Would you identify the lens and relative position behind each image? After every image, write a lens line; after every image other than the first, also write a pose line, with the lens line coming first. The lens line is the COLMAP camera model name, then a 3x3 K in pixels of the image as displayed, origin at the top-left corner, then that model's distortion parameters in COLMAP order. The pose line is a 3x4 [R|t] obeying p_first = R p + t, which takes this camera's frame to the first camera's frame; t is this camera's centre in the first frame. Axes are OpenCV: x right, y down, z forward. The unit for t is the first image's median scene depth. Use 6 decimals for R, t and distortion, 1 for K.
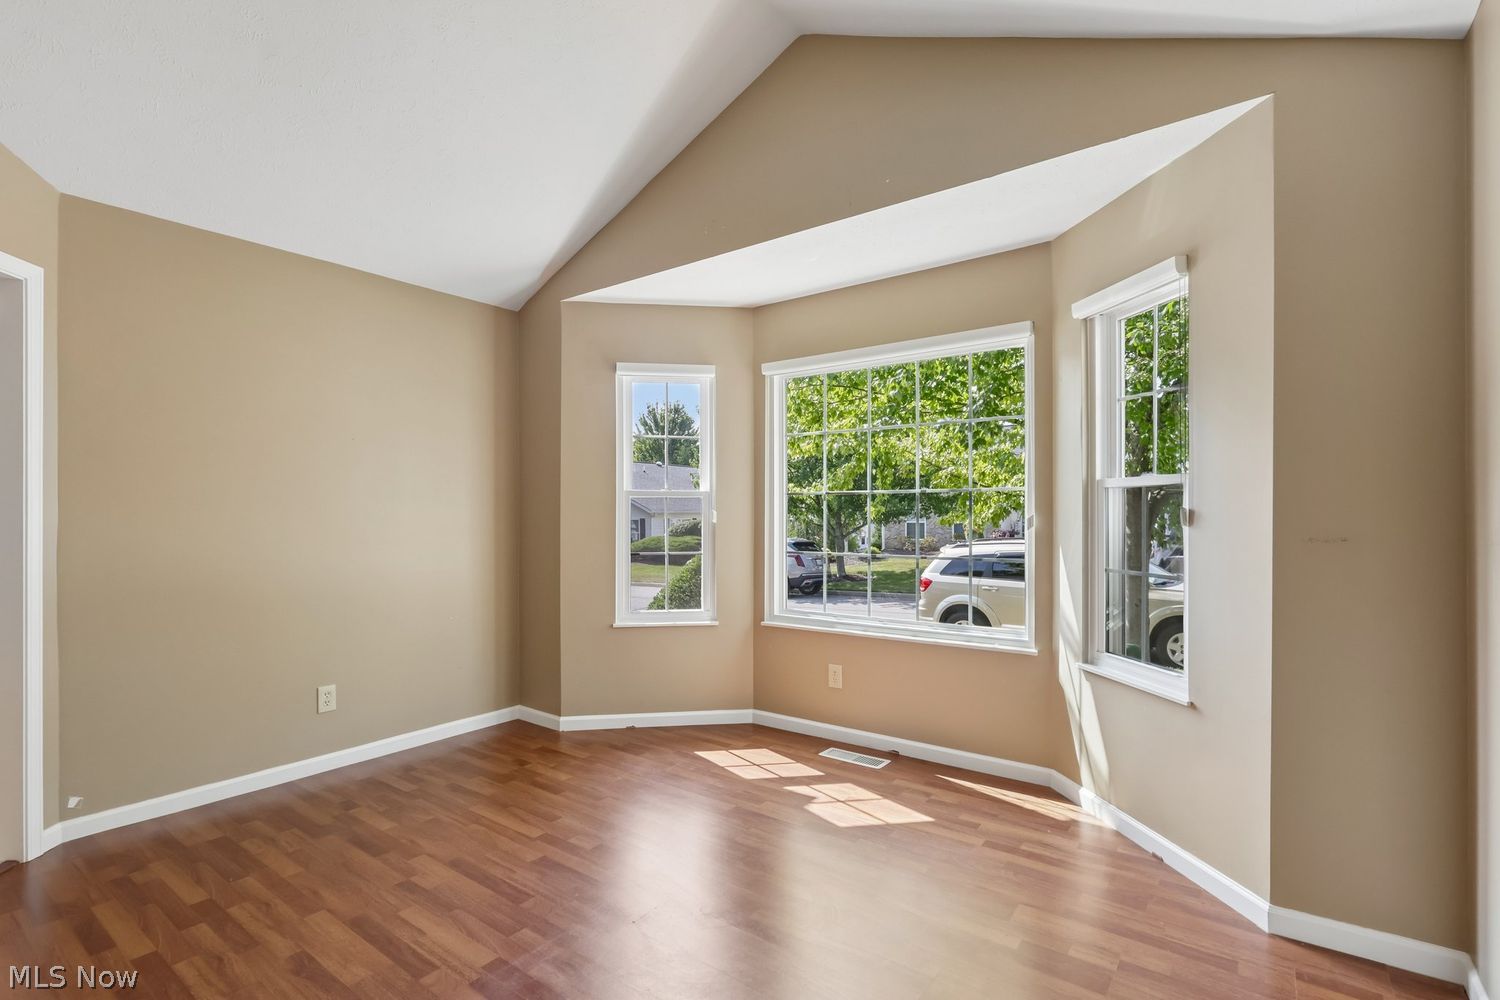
lens RADIAL K [[708.6, 0, 743.3], [0, 708.6, 516.6], [0, 0, 1]] dist [0.003094, 0.000403]
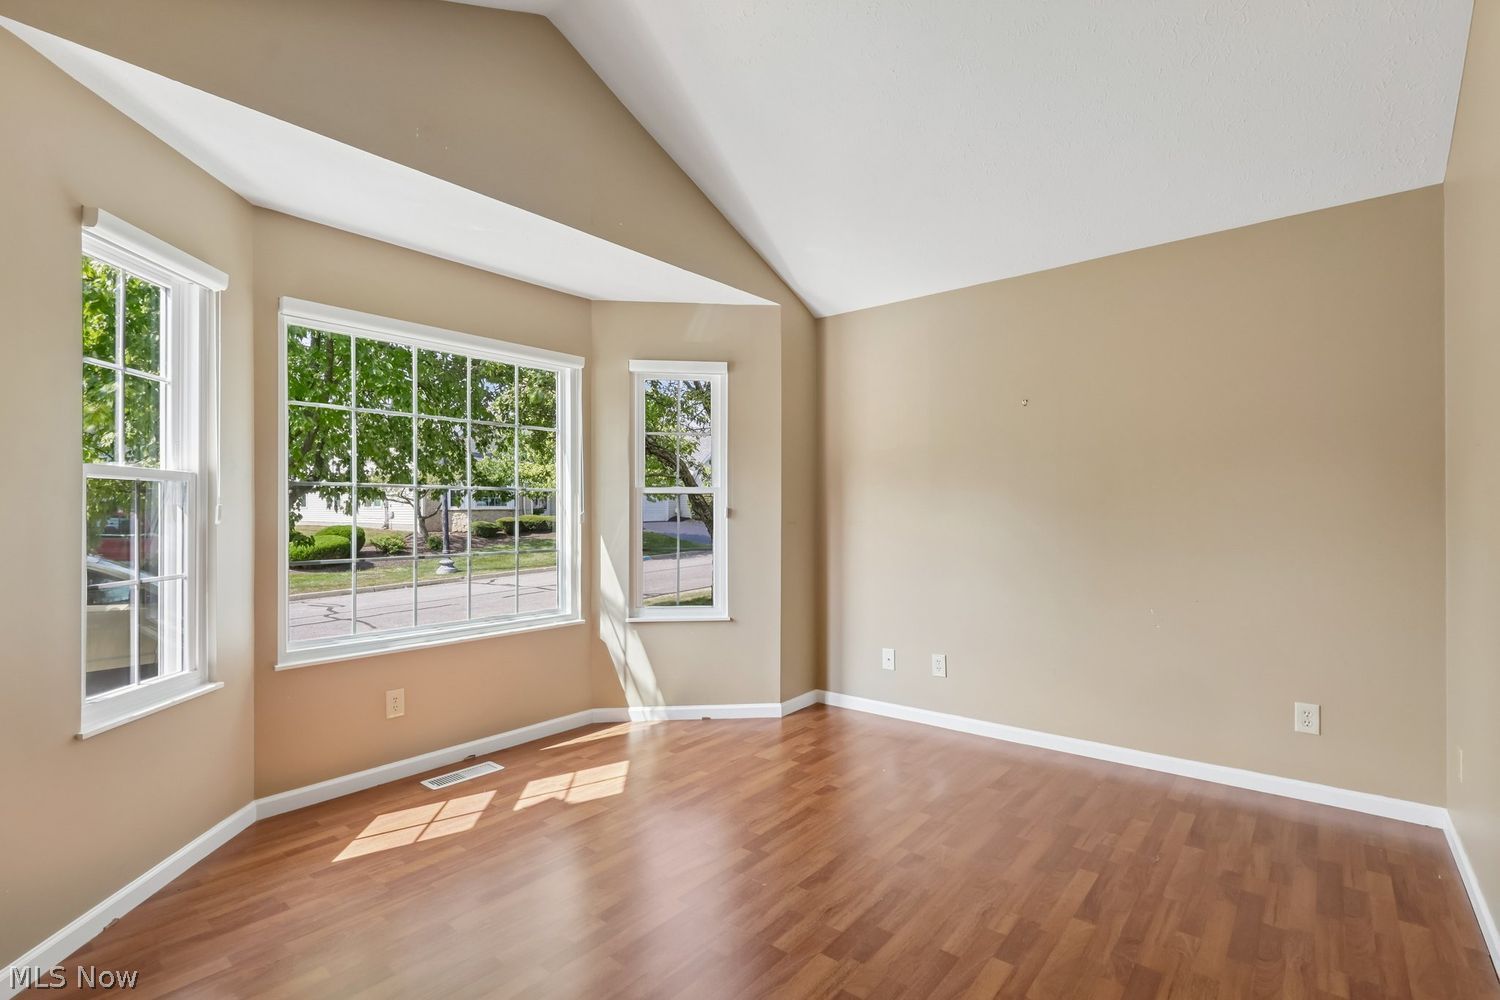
lens RADIAL K [[699.8, 0, 754.1], [0, 699.8, 514.9], [0, 0, 1]] dist [0.001102, 0.000176]
pose [[0.039461, -0.002541, 0.999218, -0.847853], [0.003840, 0.999990, 0.002391, 0.001036], [-0.999214, 0.003742, 0.039471, 0.670111]]
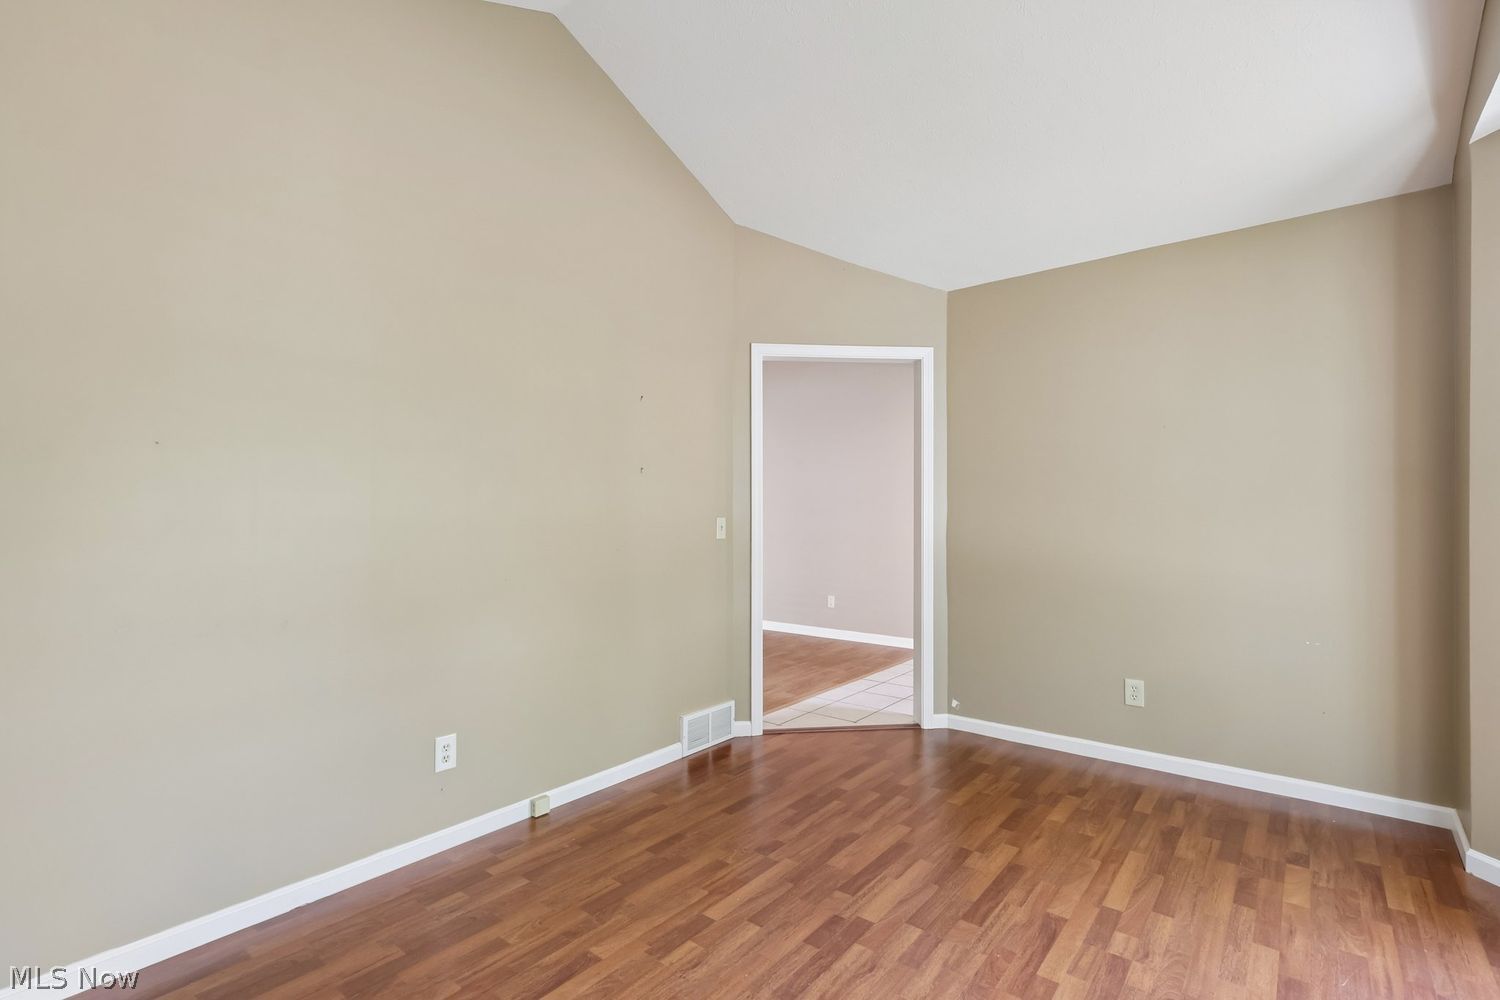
lens RADIAL K [[708.6, 0, 743.3], [0, 708.6, 516.6], [0, 0, 1]] dist [0.003094, 0.000403]
pose [[-0.036781, 0.015651, -0.999201, 0.463137], [0.001048, 0.999877, 0.015623, -0.007370], [0.999323, -0.000473, -0.036793, 0.535790]]
